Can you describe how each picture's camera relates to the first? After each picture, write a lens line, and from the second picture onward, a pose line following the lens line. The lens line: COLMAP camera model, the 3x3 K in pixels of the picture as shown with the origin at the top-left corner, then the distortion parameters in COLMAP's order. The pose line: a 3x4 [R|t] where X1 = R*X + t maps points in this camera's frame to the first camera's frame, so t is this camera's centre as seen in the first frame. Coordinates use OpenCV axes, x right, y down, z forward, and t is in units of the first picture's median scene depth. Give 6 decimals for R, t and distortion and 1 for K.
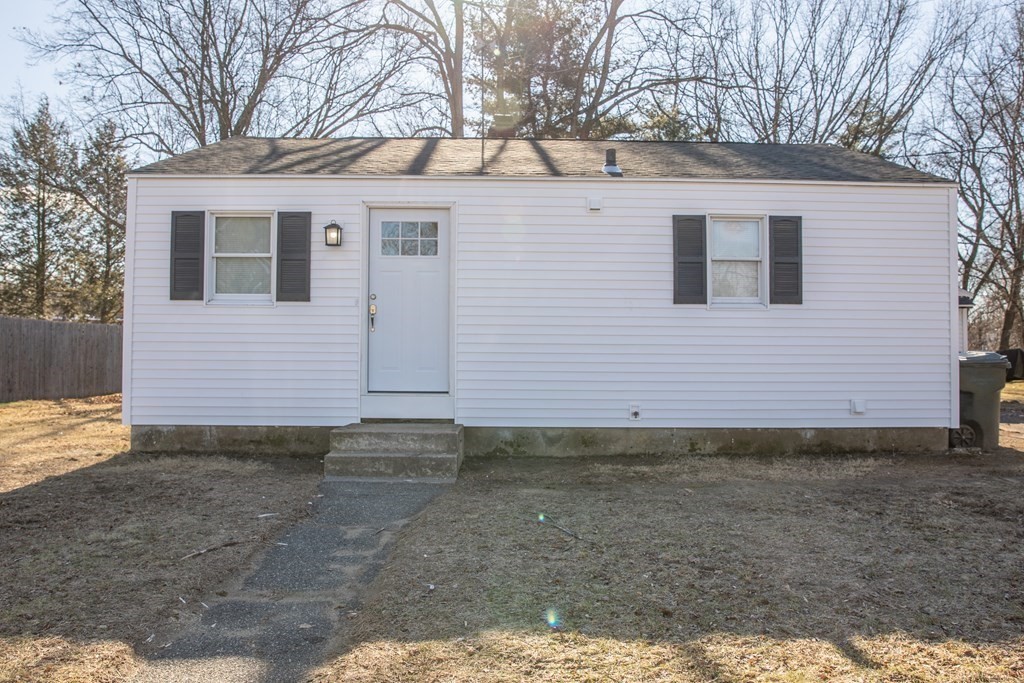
lens RADIAL K [[826.6, 0, 513.7], [0, 826.6, 319.7], [0, 0, 1]] dist [-0.052219, 0.009261]
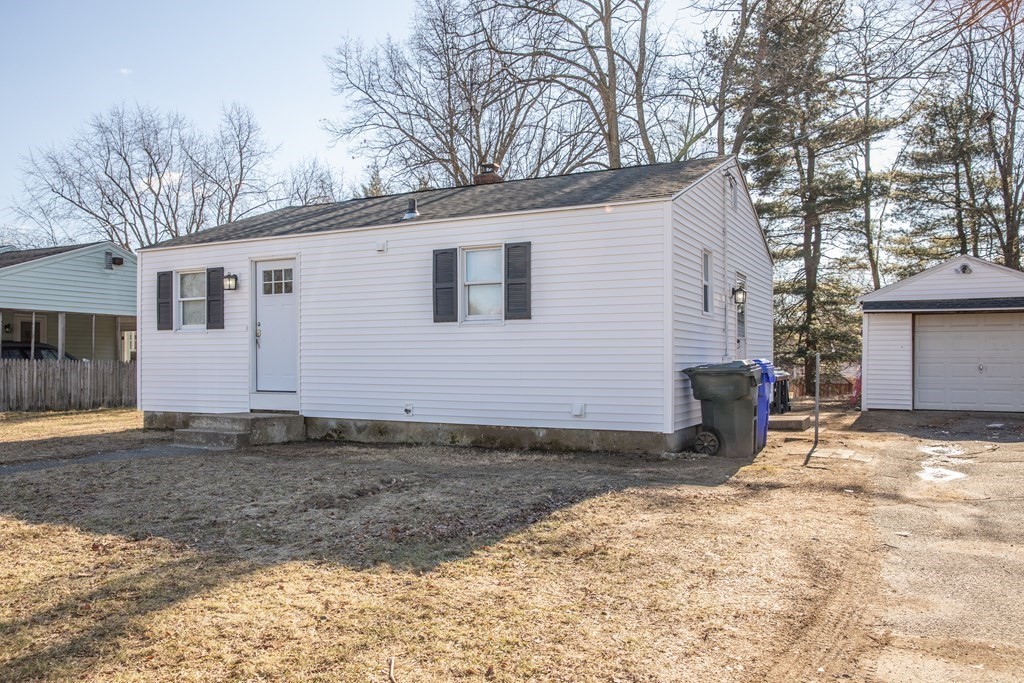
lens RADIAL K [[806.6, 0, 511.8], [0, 806.6, 342.9], [0, 0, 1]] dist [-0.050518, 0.003310]
pose [[0.869111, -0.017295, -0.494315, 0.886160], [0.023874, 0.999690, 0.006999, 0.005847], [0.494041, -0.017884, 0.869255, 0.012080]]
